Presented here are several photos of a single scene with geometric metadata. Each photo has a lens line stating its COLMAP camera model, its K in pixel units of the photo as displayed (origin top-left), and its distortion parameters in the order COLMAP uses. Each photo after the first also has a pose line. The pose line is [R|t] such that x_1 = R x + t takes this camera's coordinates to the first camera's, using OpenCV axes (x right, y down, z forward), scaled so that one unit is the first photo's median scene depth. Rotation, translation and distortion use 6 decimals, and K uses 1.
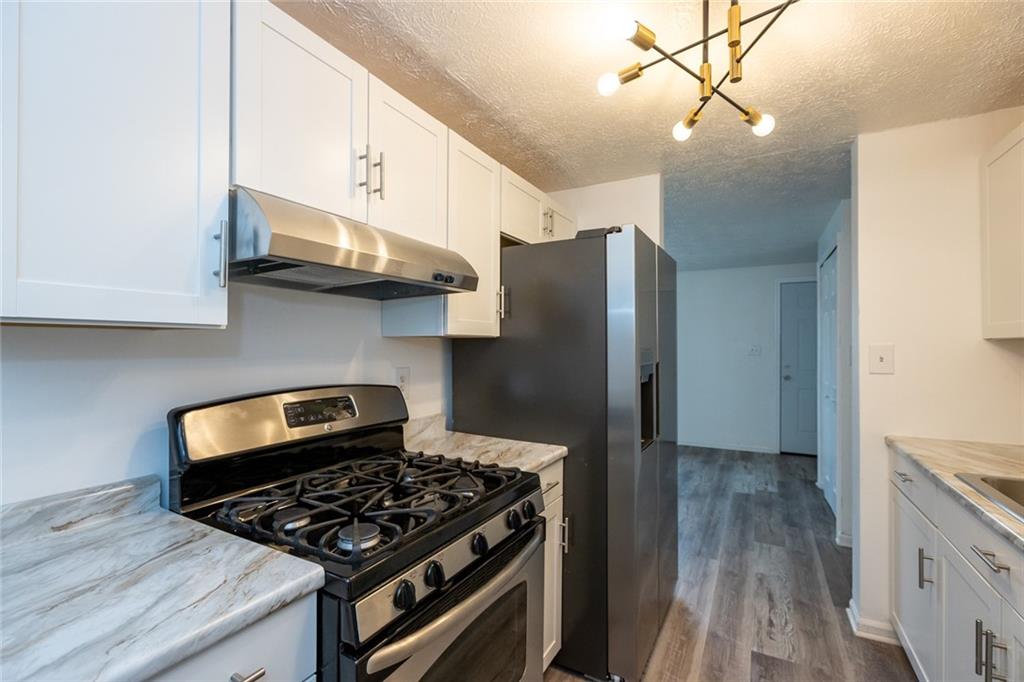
lens RADIAL K [[461.1, 0, 510.2], [0, 461.1, 341.1], [0, 0, 1]] dist [-0.005139, 0.002715]
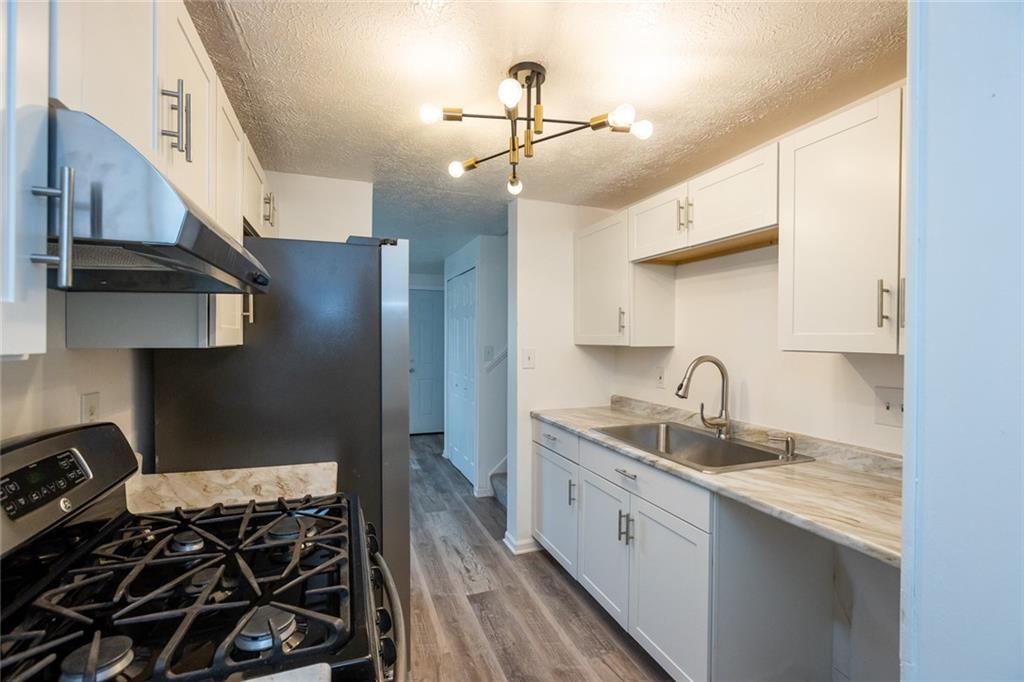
lens RADIAL K [[461.1, 0, 518.4], [0, 461.1, 342.8], [0, 0, 1]] dist [-0.005139, 0.002715]
pose [[0.639490, -0.004119, 0.768788, -0.331426], [-0.011149, 0.999831, 0.014632, -0.030565], [-0.768718, -0.017928, 0.639336, 0.104055]]
